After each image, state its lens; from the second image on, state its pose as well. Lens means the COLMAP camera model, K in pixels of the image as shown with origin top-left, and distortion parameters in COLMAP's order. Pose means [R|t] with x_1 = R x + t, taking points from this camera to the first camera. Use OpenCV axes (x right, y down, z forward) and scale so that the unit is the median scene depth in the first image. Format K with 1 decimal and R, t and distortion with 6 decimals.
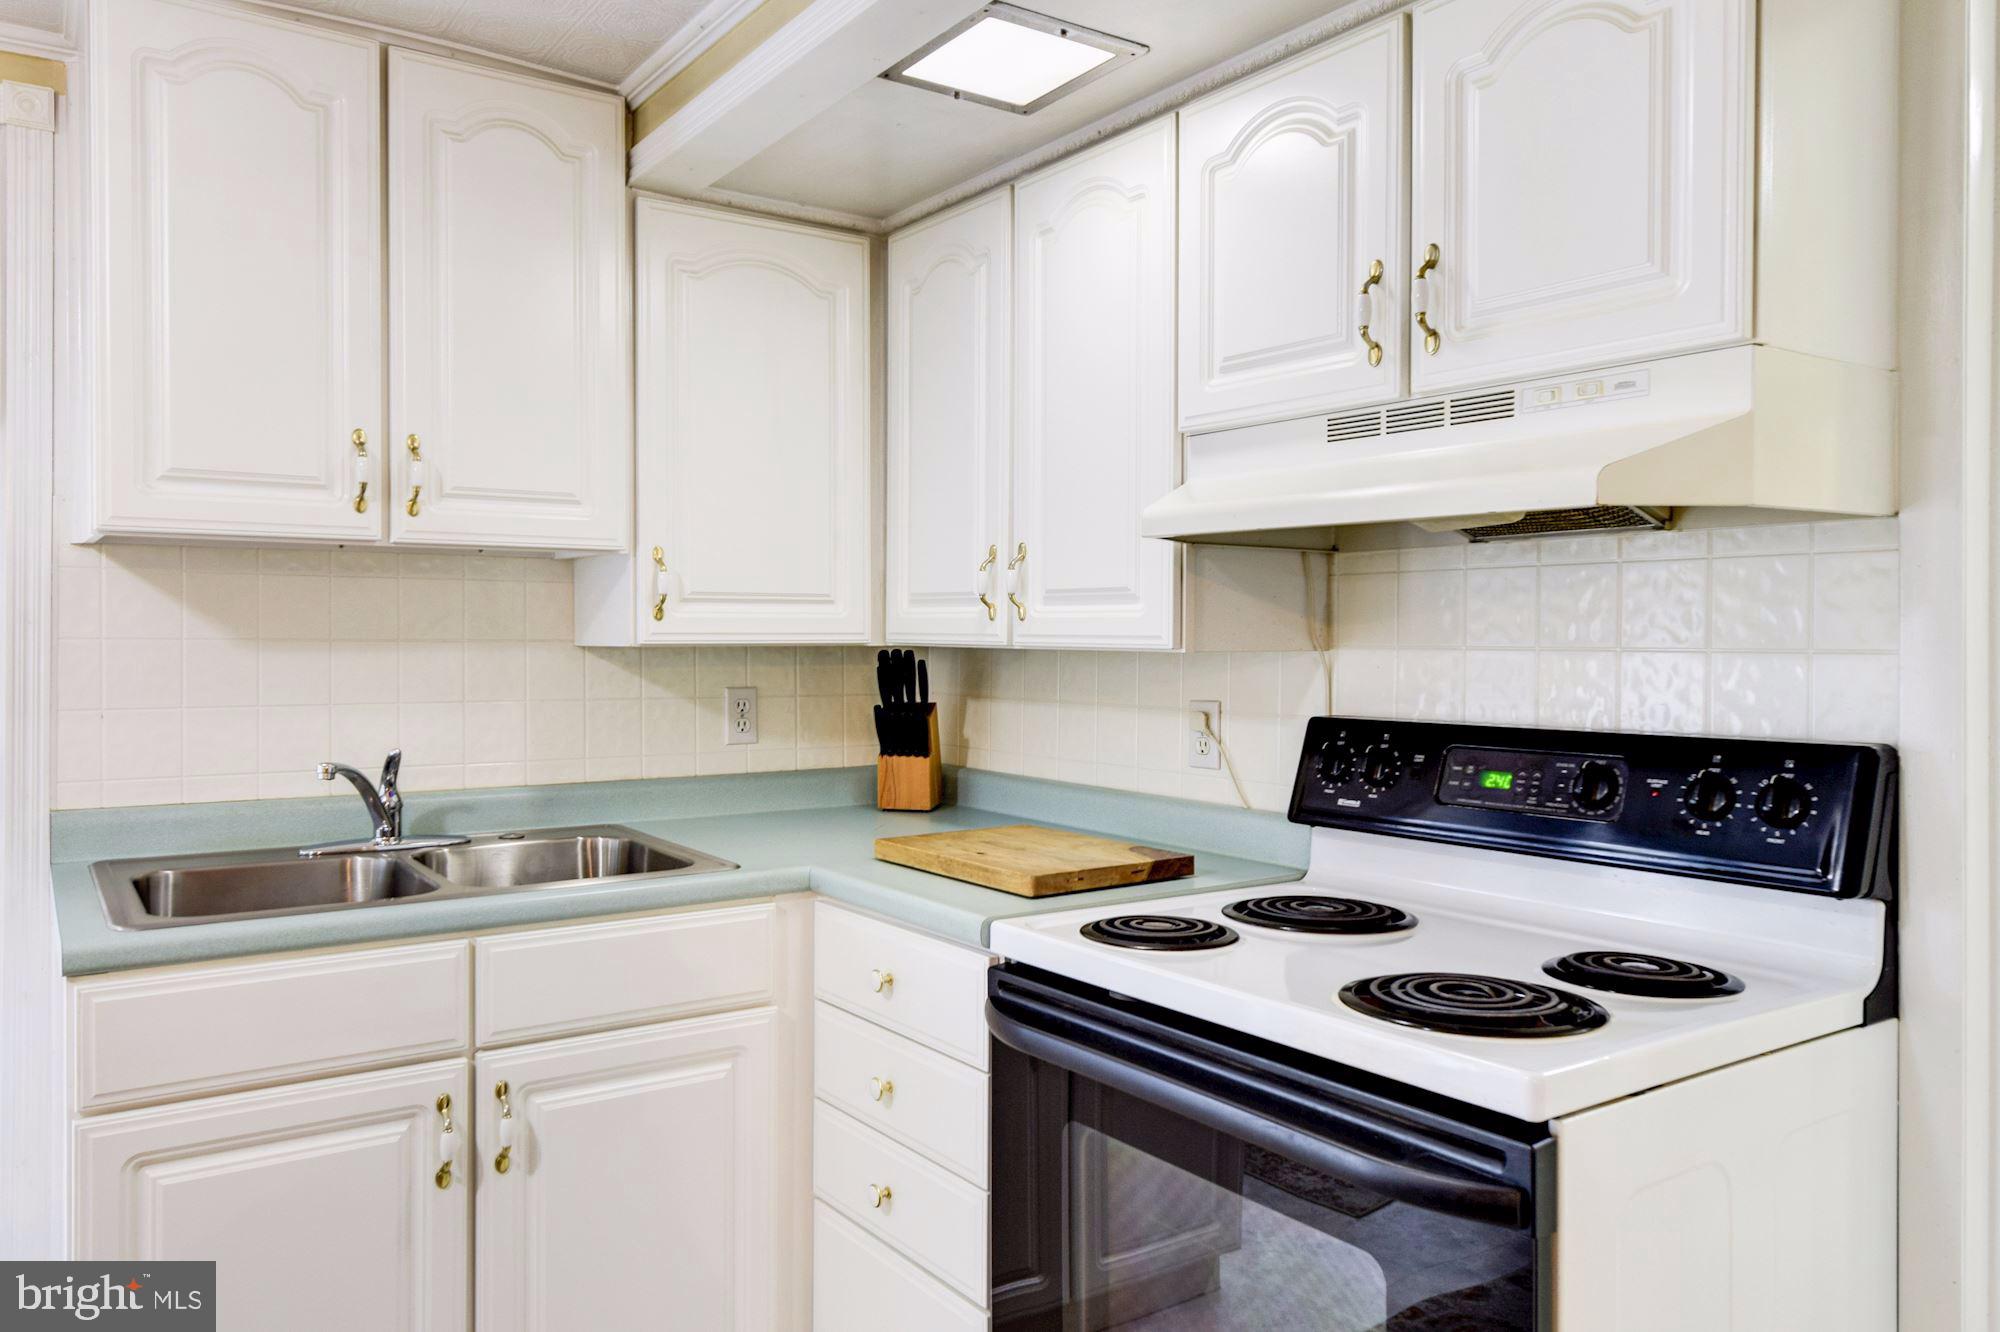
lens RADIAL K [[1520.0, 0, 1002.3], [0, 1520.0, 637.7], [0, 0, 1]] dist [0.002414, 0.002189]
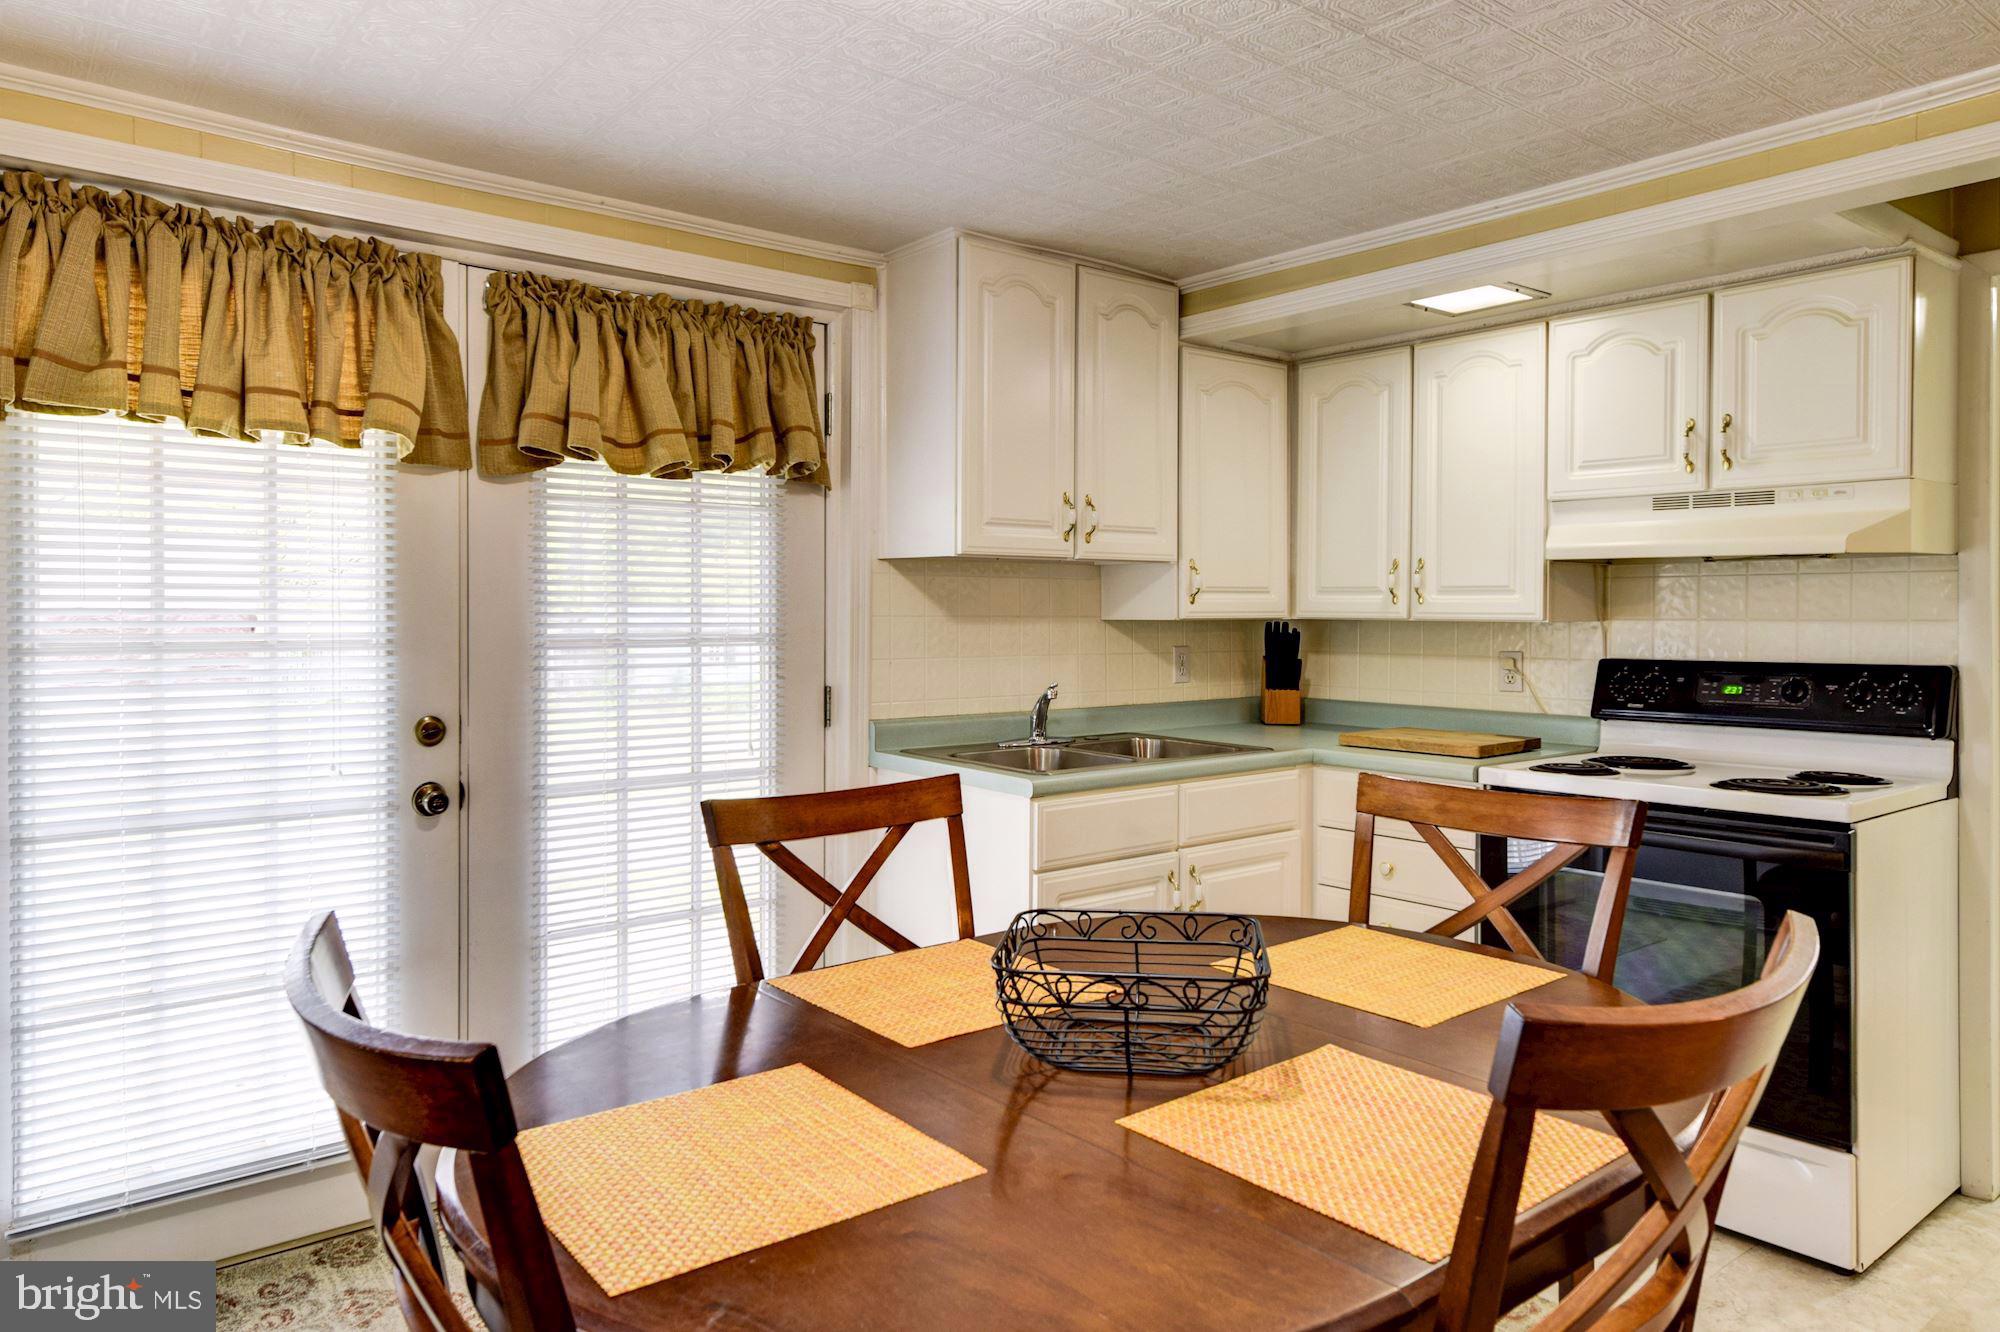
lens RADIAL K [[1308.8, 0, 1144.5], [0, 1308.8, 608.5], [0, 0, 1]] dist [0.001196, -0.000559]
pose [[0.995045, -0.002688, 0.099386, -0.473642], [0.002935, 0.999993, -0.002334, -0.004074], [-0.099379, 0.002614, 0.995046, -0.454453]]
